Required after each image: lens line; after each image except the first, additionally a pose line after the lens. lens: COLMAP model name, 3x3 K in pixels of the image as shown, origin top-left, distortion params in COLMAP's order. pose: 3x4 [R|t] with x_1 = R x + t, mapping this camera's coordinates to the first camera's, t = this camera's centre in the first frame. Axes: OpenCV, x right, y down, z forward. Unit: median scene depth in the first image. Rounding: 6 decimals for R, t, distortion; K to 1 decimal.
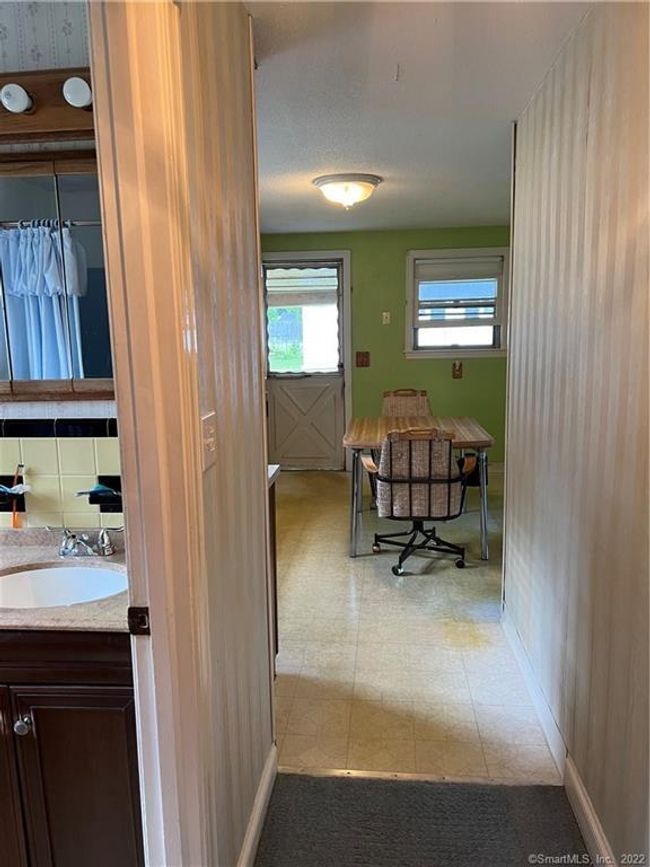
lens RADIAL K [[650.0, 0, 324.9], [0, 650.0, 437.2], [0, 0, 1]] dist [0.046093, -0.050858]
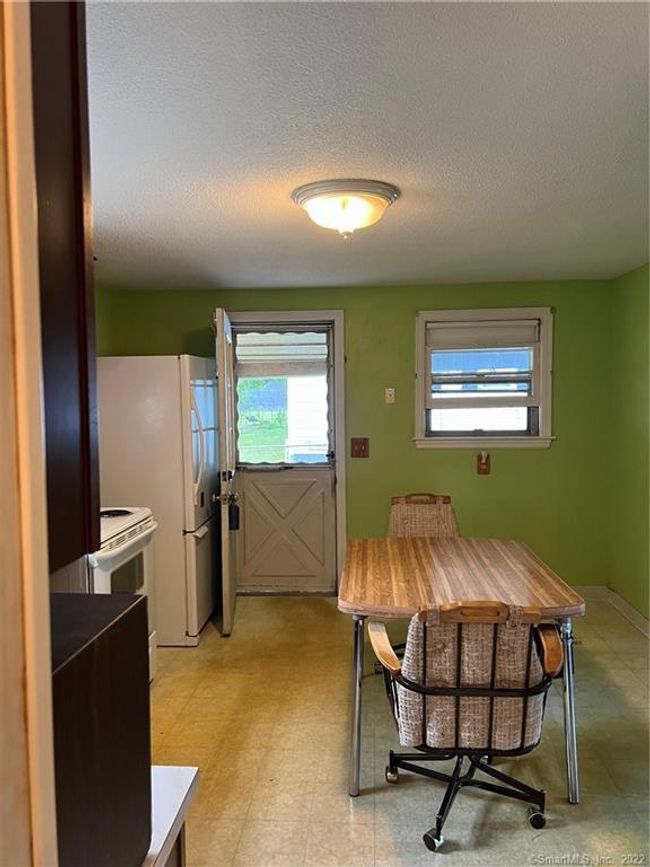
lens RADIAL K [[650.0, 0, 326.5], [0, 650.0, 425.7], [0, 0, 1]] dist [0.046093, -0.050858]
pose [[0.999733, 0.005277, 0.022496, 0.001374], [-0.002559, 0.992874, -0.119144, -0.056833], [-0.022964, 0.119055, 0.992622, 0.245874]]
